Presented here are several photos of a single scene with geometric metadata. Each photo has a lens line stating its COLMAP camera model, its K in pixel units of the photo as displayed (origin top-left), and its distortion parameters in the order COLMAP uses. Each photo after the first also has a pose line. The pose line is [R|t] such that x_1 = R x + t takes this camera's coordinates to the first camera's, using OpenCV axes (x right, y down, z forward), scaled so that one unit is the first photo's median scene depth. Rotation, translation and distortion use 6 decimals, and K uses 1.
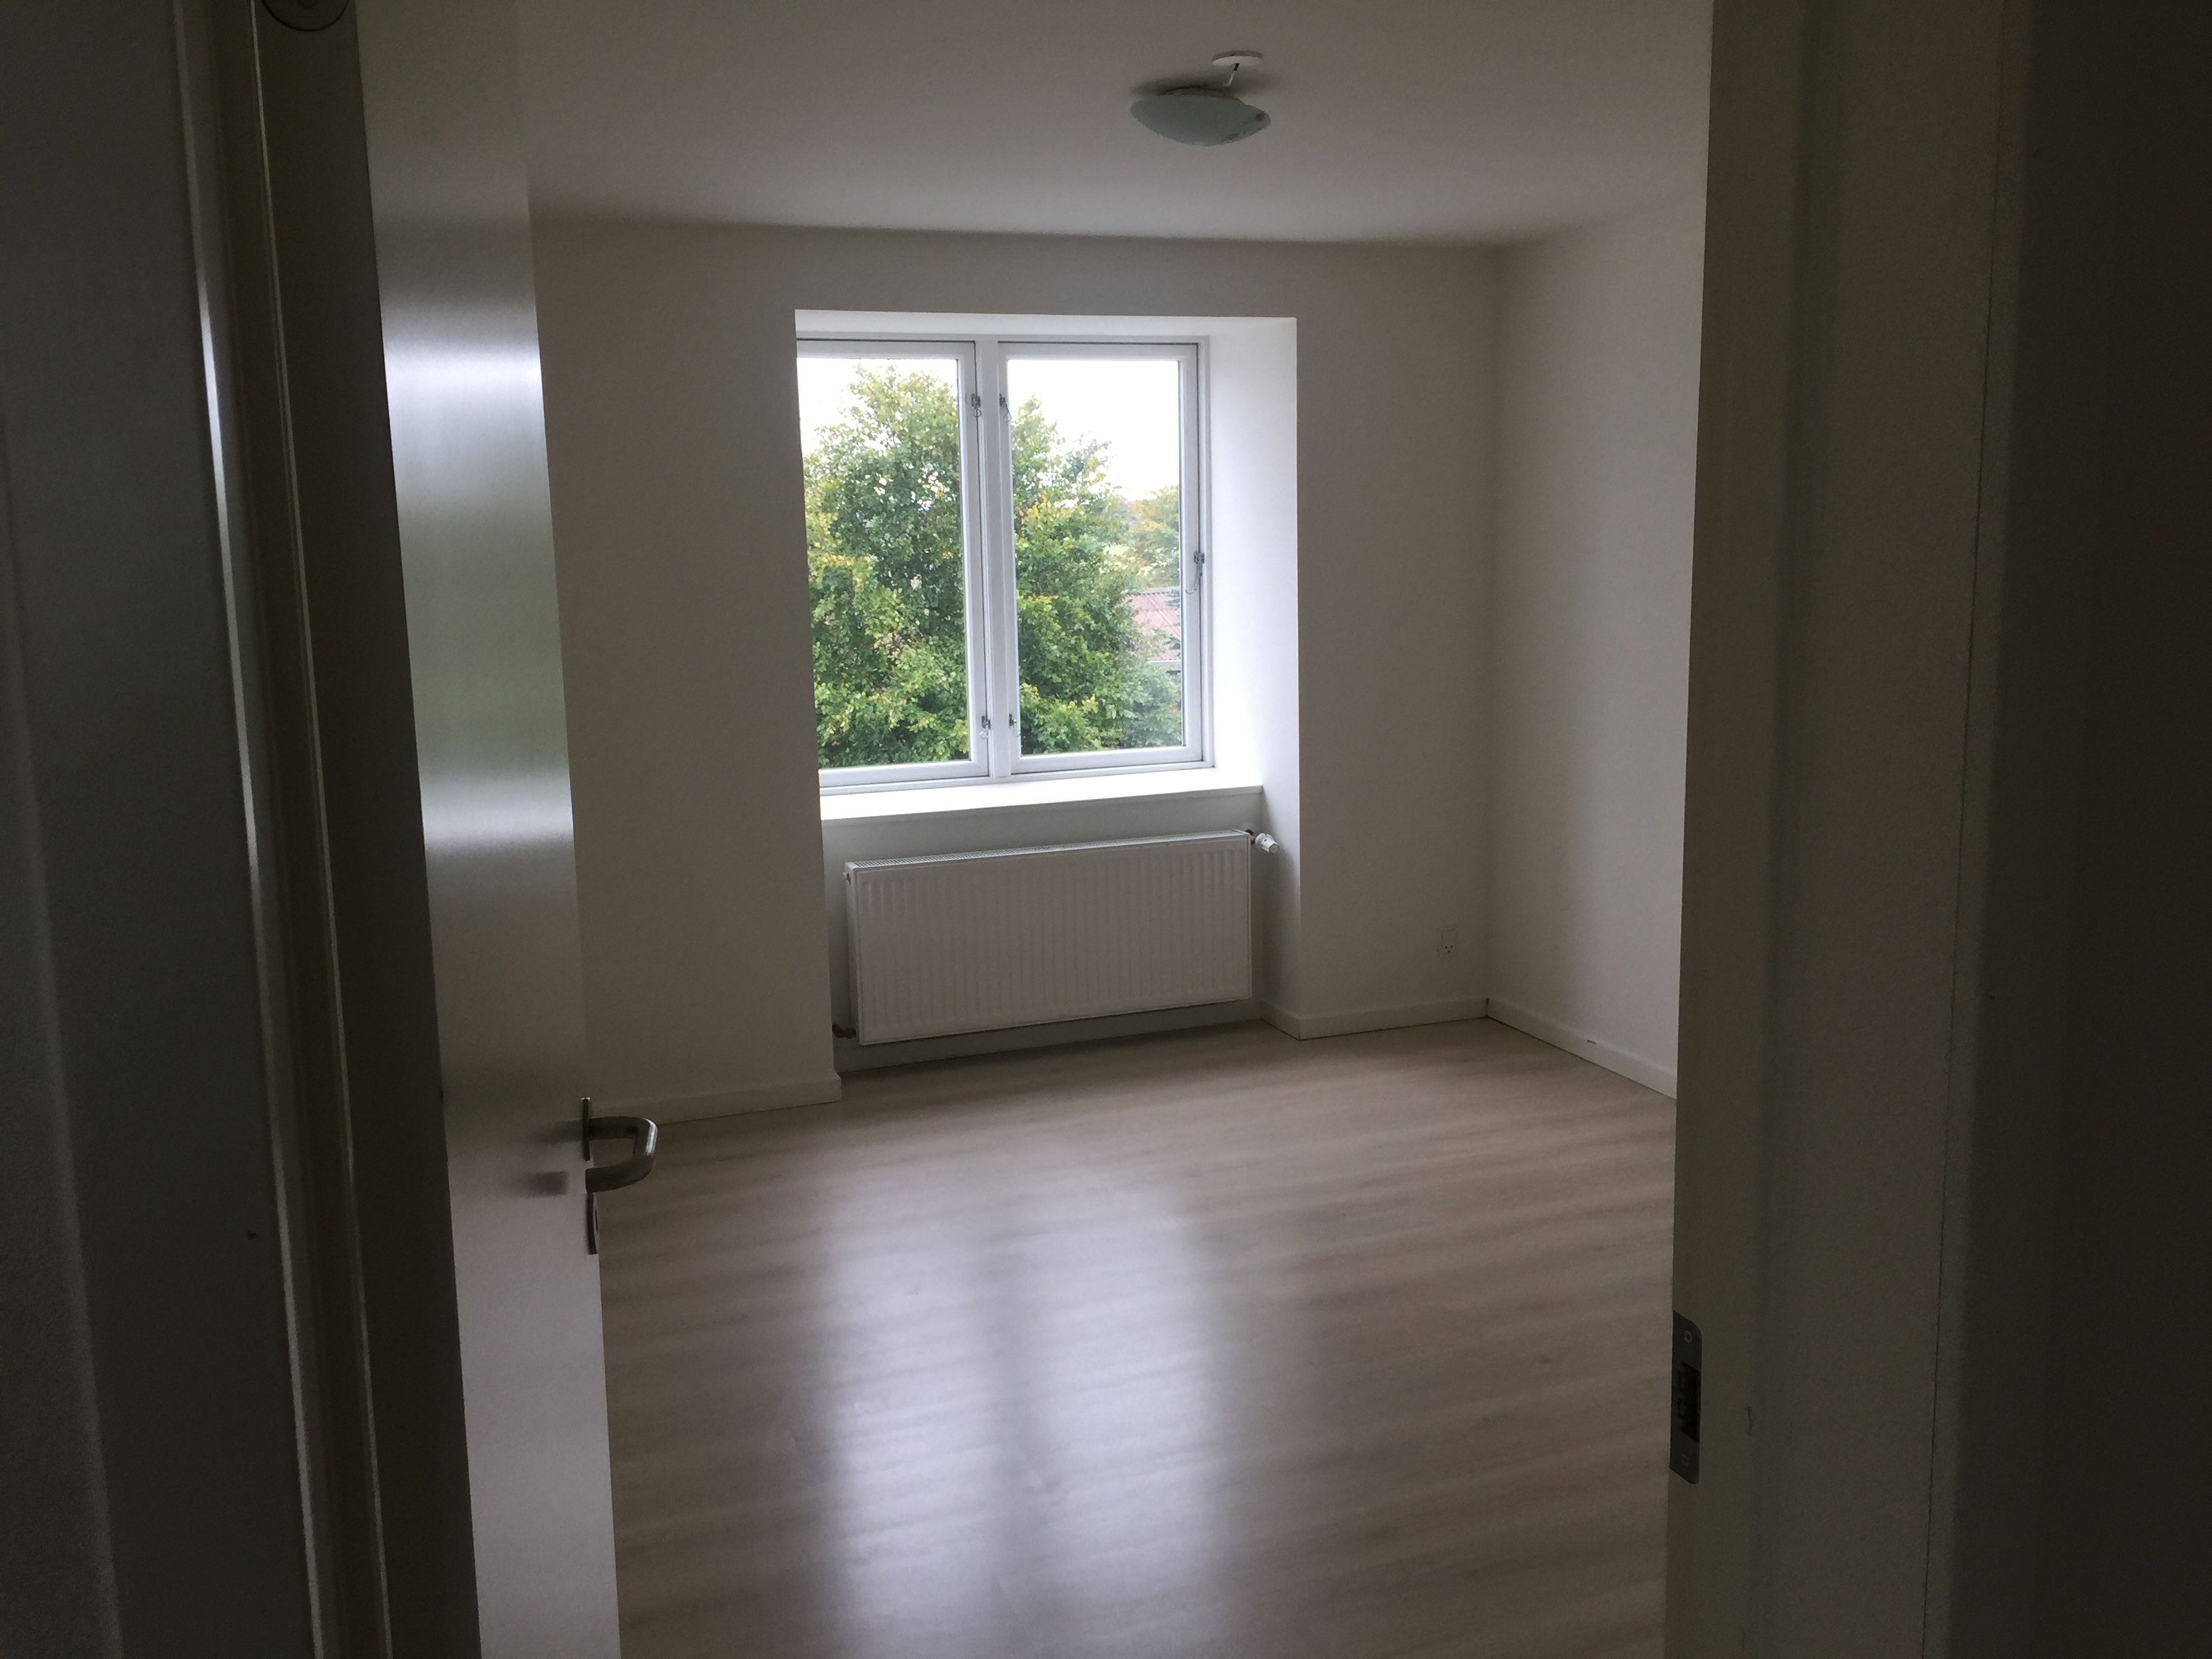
lens RADIAL K [[1969.7, 0, 1106.0], [0, 1969.7, 829.5], [0, 0, 1]] dist [0.000034, -0.002409]
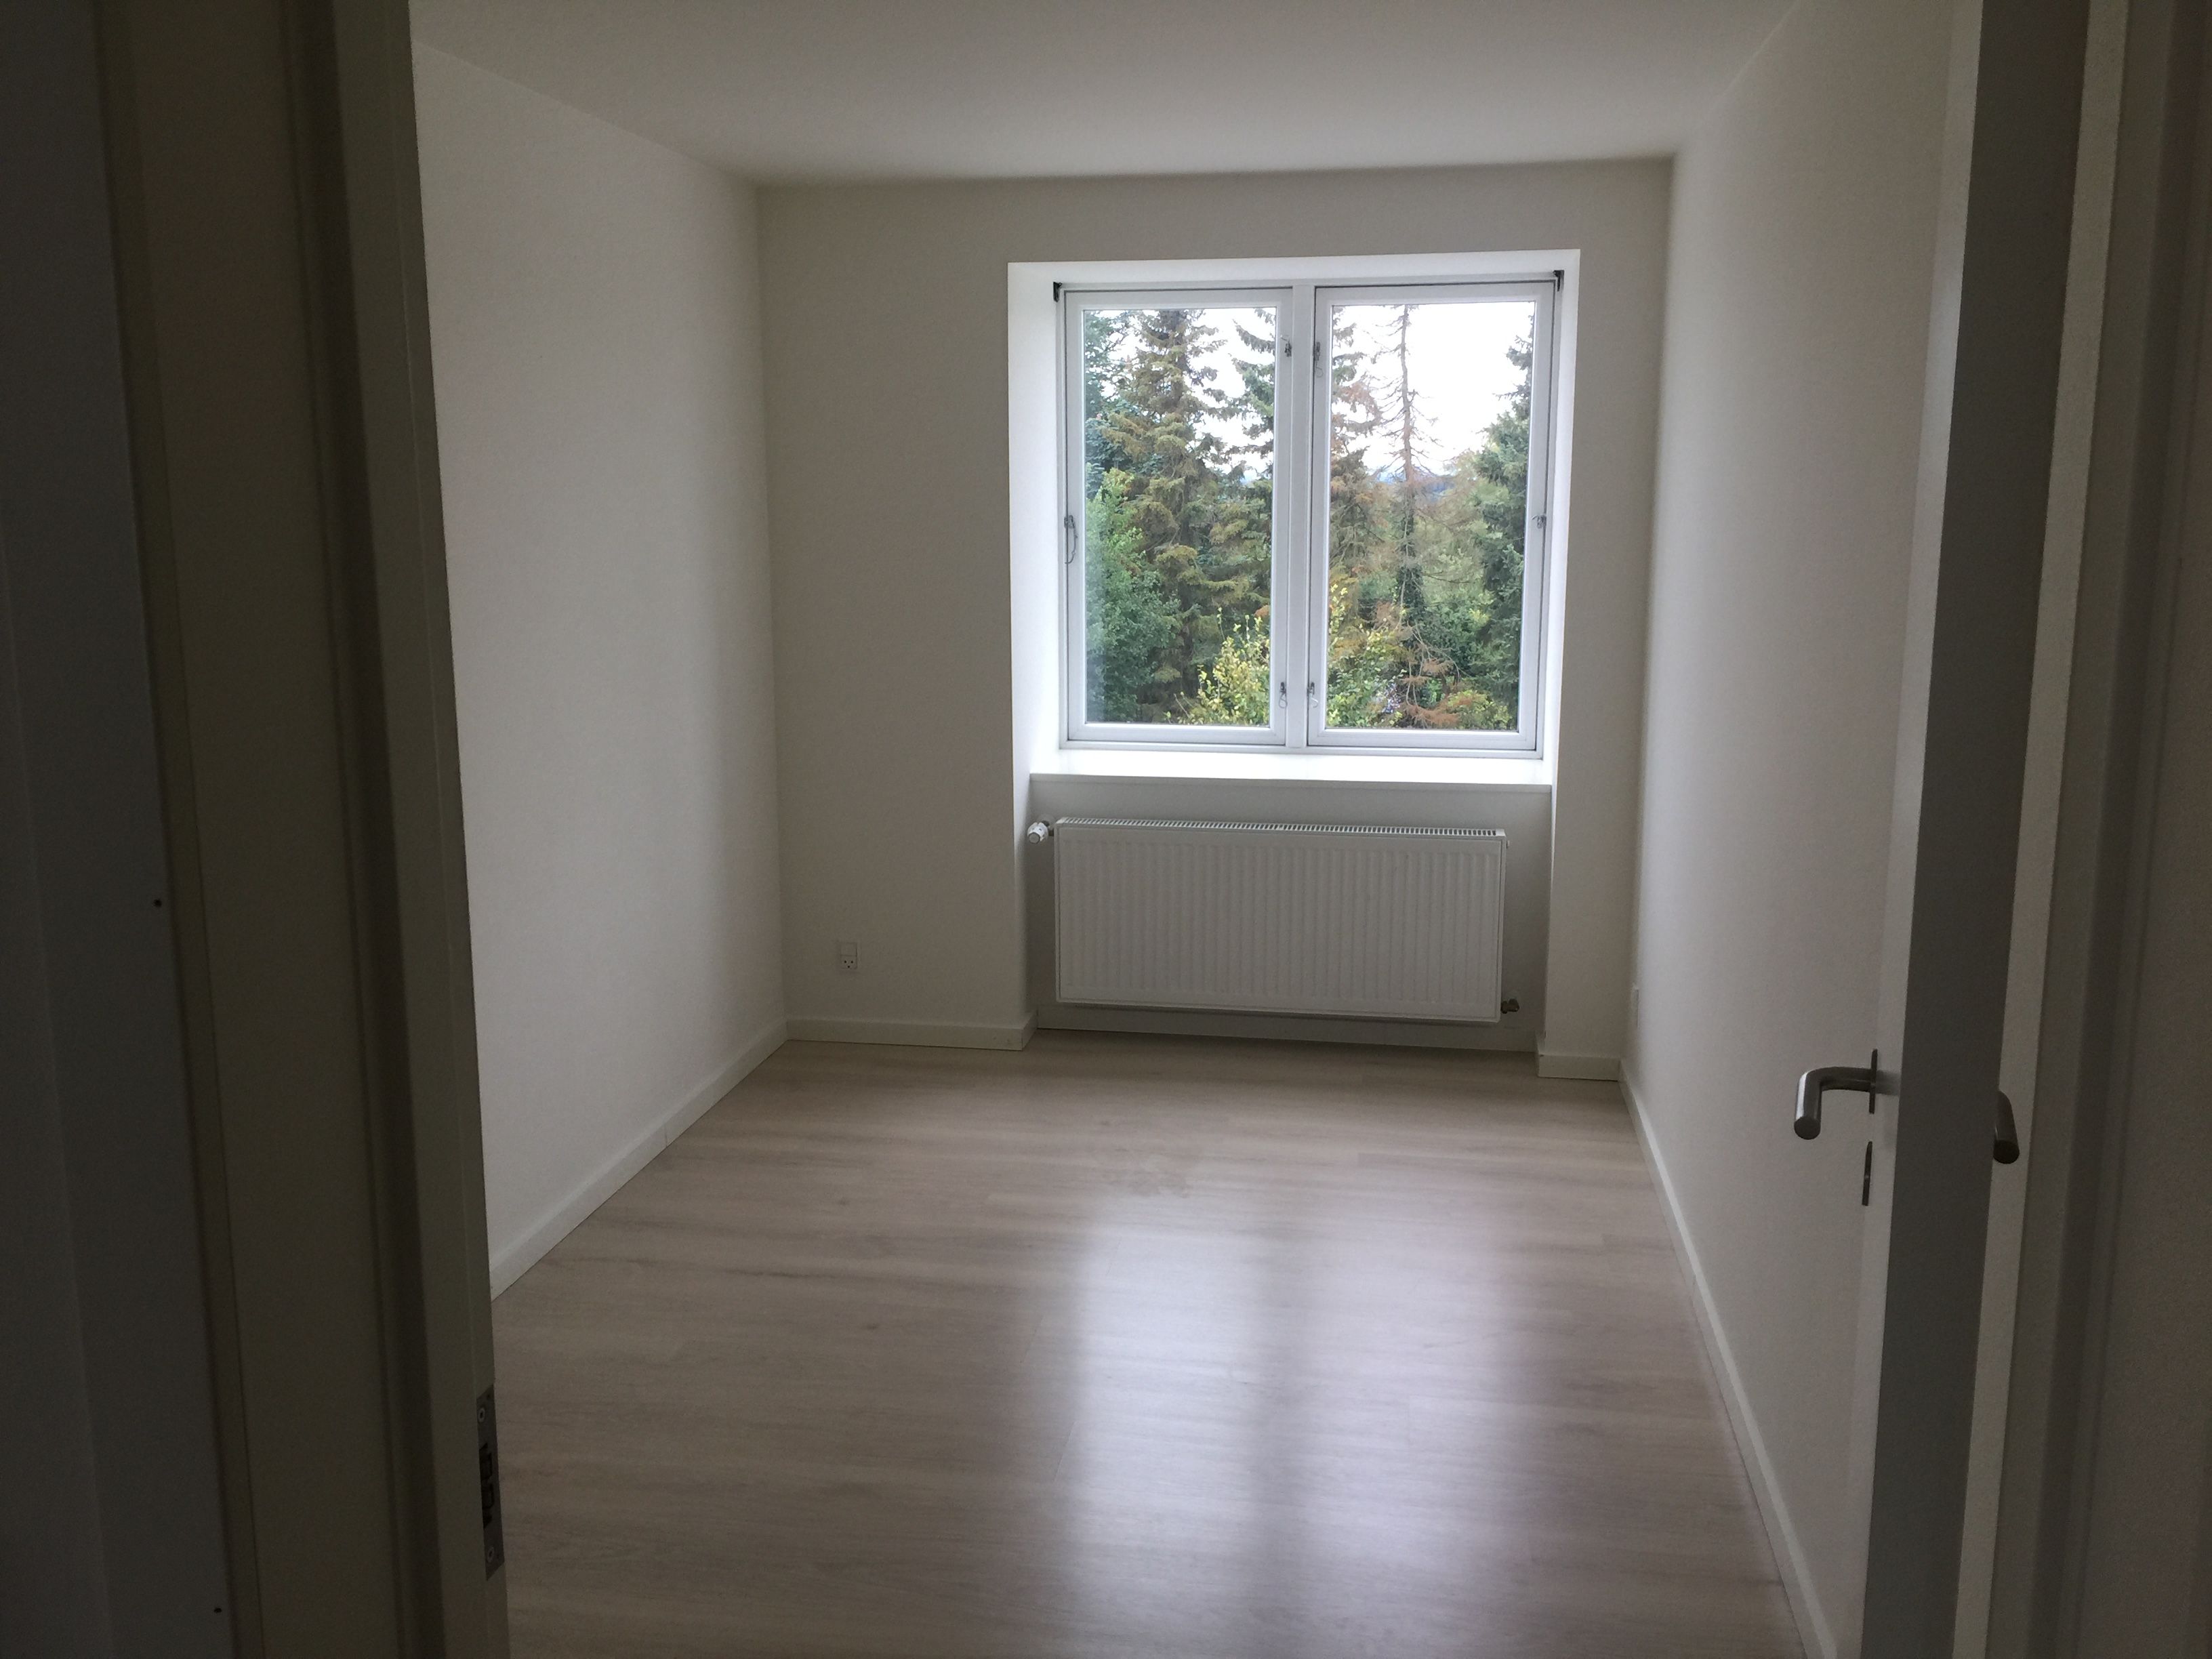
lens RADIAL K [[1969.7, 0, 1106.0], [0, 1969.7, 829.5], [0, 0, 1]] dist [0.000034, -0.002409]
pose [[0.851679, 0.110712, -0.512237, 0.369705], [-0.096707, 0.993846, 0.054013, -0.030888], [0.515064, 0.003535, 0.857144, 0.142498]]
